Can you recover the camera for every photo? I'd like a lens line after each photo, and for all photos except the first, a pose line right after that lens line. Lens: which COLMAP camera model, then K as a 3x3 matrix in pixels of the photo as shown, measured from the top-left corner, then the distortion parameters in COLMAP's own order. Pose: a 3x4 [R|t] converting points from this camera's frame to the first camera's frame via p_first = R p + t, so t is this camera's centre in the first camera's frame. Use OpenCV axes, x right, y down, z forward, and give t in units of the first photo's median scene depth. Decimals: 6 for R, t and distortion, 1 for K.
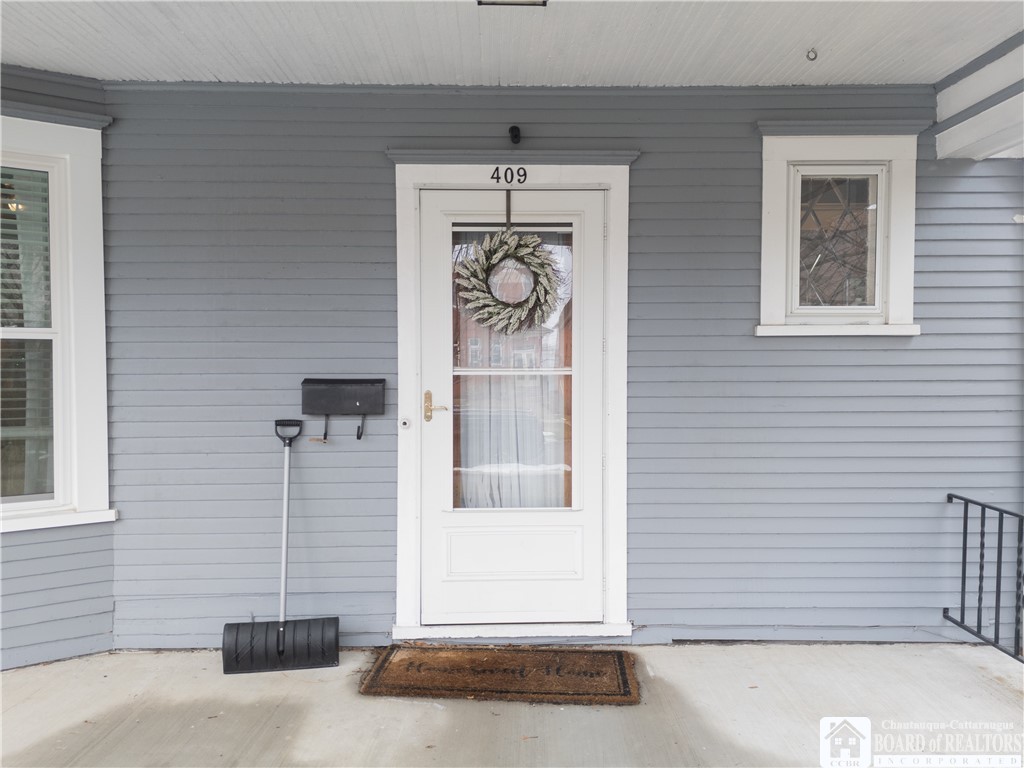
lens RADIAL K [[747.7, 0, 512.0], [0, 747.7, 384.0], [0, 0, 1]] dist [0.080860, -0.080256]
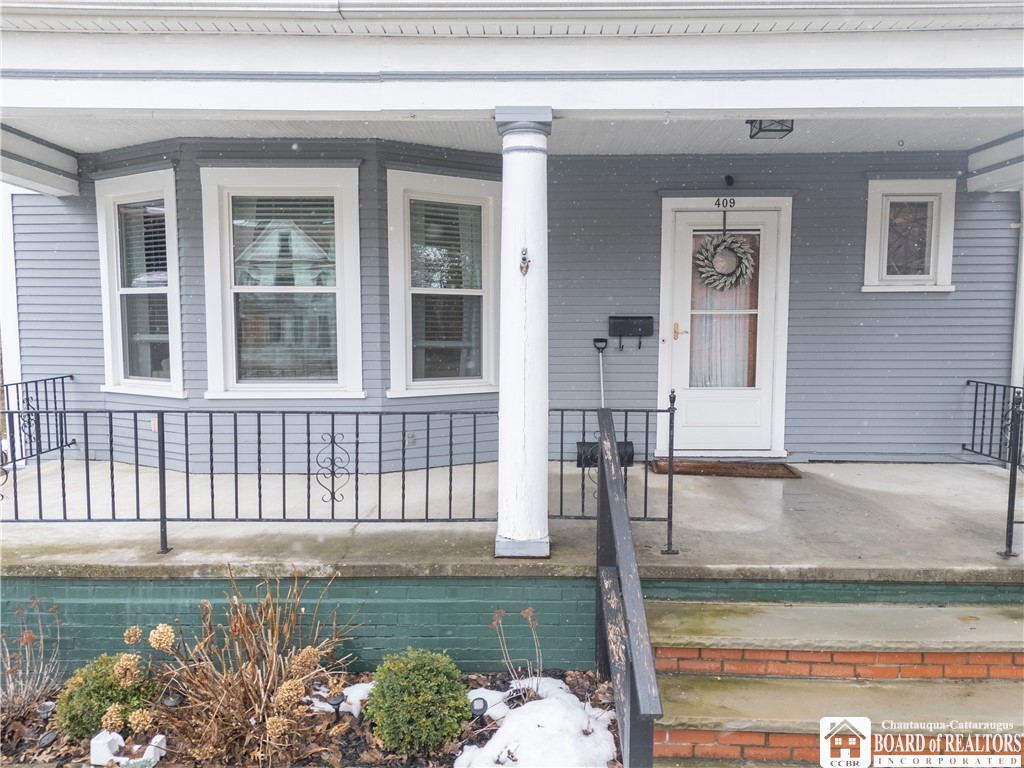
lens RADIAL K [[743.5, 0, 505.9], [0, 743.5, 385.2], [0, 0, 1]] dist [0.012912, 0.001155]
pose [[0.998730, 0.004489, -0.050177, -0.435324], [-0.001680, 0.998437, 0.055870, 0.060632], [0.050349, -0.055714, 0.997176, -0.831902]]
